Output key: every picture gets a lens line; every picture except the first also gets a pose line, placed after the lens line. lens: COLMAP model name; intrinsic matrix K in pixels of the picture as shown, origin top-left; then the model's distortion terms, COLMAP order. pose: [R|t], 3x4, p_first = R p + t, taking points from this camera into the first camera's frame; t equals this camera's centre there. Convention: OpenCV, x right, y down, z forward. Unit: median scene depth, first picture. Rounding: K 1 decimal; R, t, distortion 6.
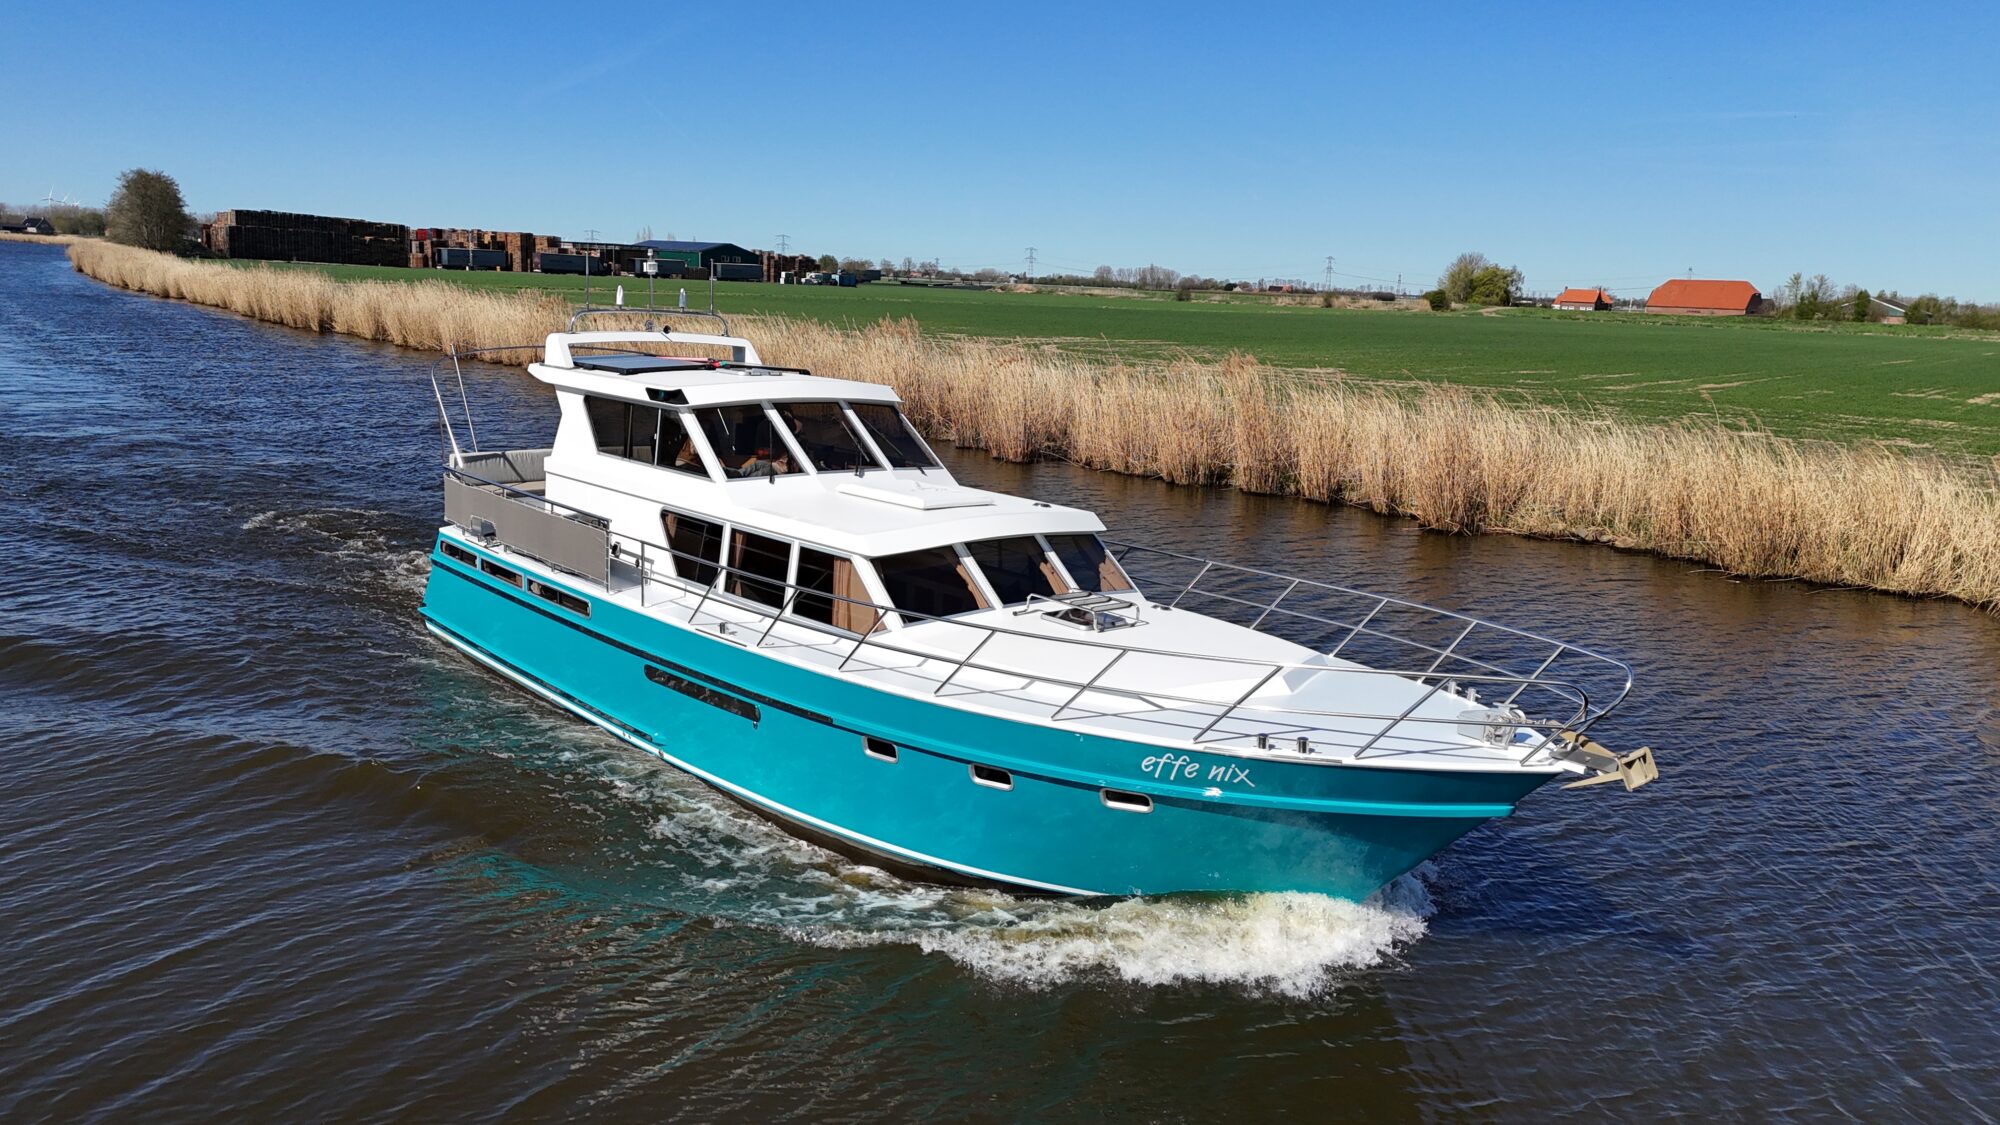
lens RADIAL K [[1438.1, 0, 1000.0], [0, 1438.1, 562.5], [0, 0, 1]] dist [0.010557, -0.001029]
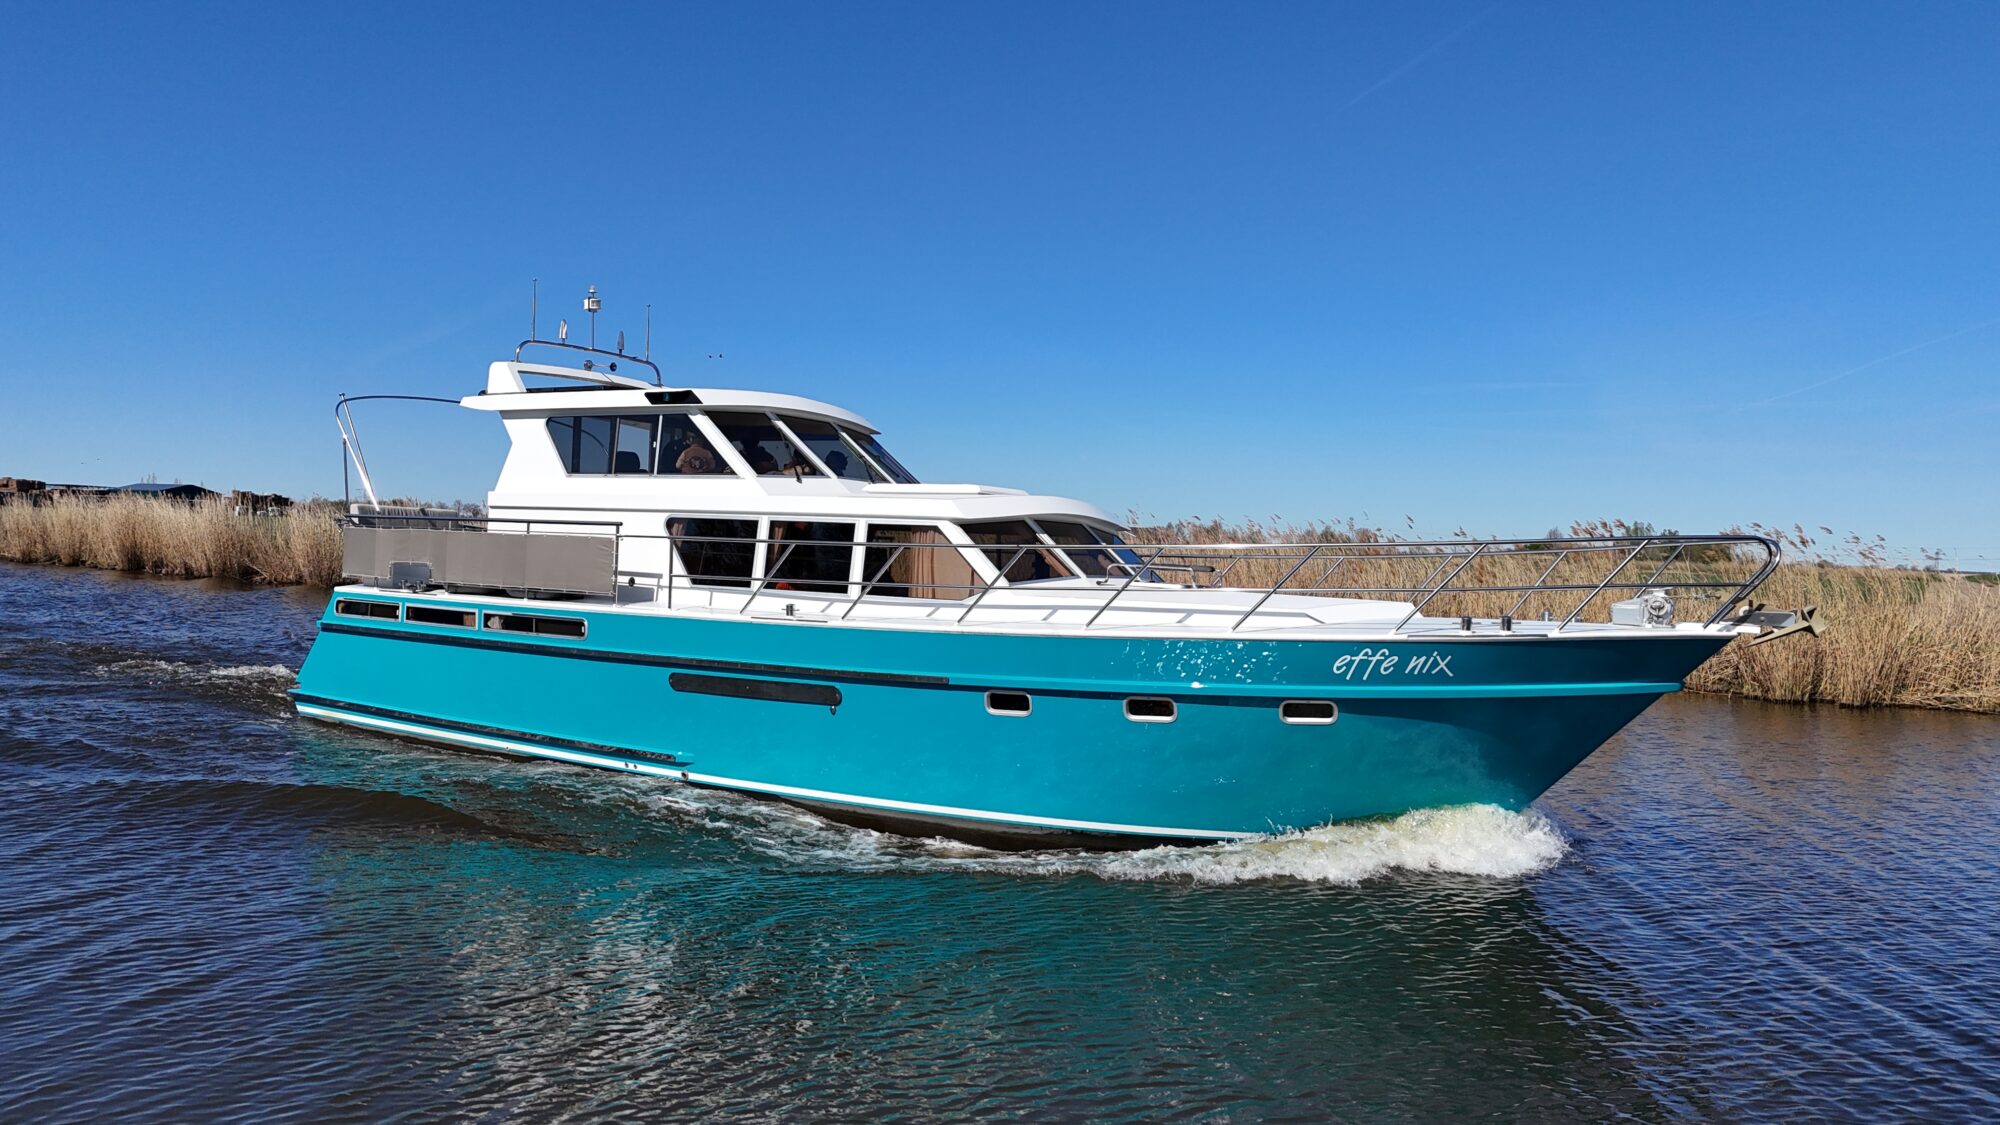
lens RADIAL K [[1396.8, 0, 1000.0], [0, 1396.8, 562.5], [0, 0, 1]] dist [0.030923, -0.000836]
pose [[0.967644, -0.014073, 0.251928, -0.266832], [0.055425, 0.985913, -0.157811, 0.152703], [-0.246158, 0.166668, 0.954792, 0.091265]]
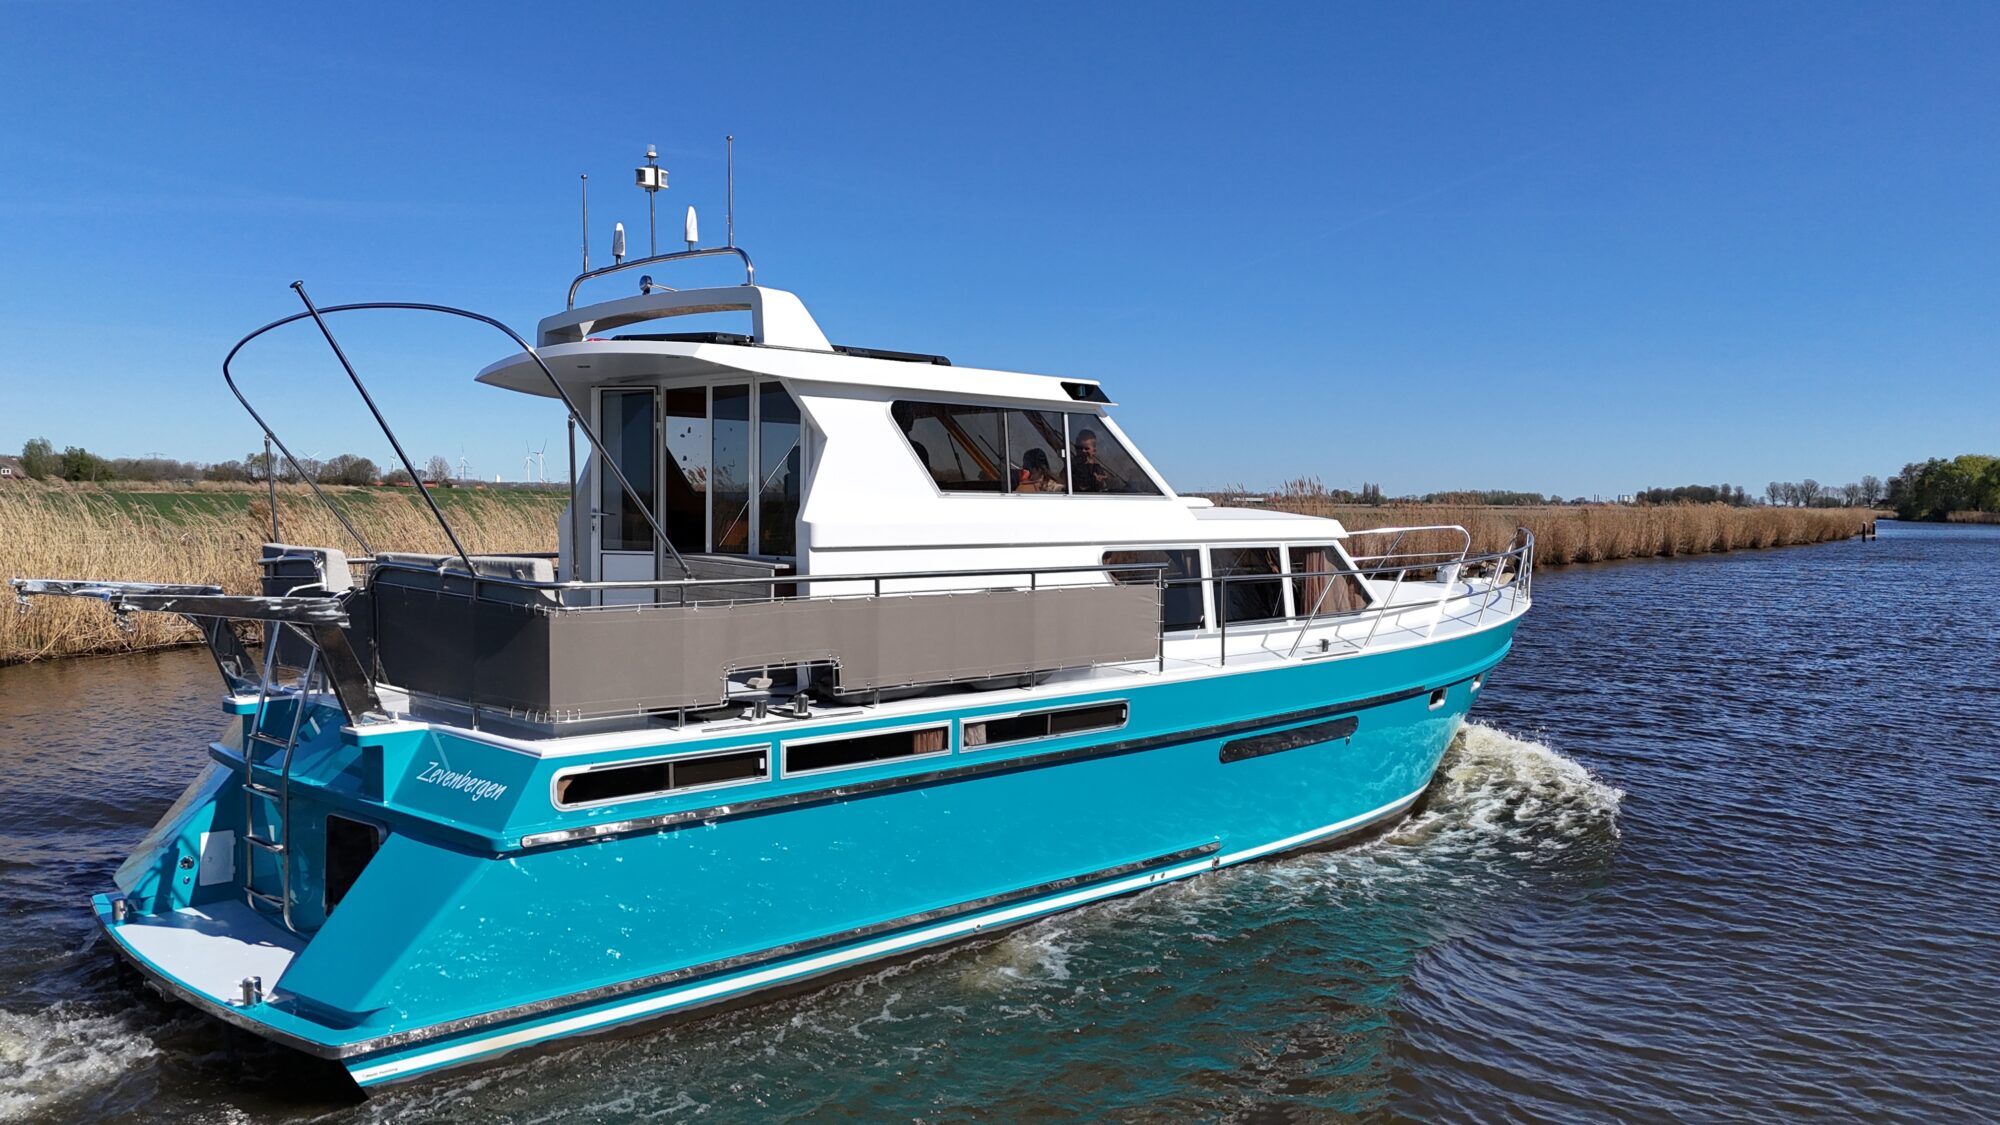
lens RADIAL K [[1493.2, 0, 1000.0], [0, 1493.2, 562.5], [0, 0, 1]] dist [0.102890, -0.001526]
pose [[-0.028220, -0.090091, 0.995534, -1.010102], [0.172882, 0.980482, 0.093629, -0.114590], [-0.984538, 0.174752, -0.012094, 1.106989]]
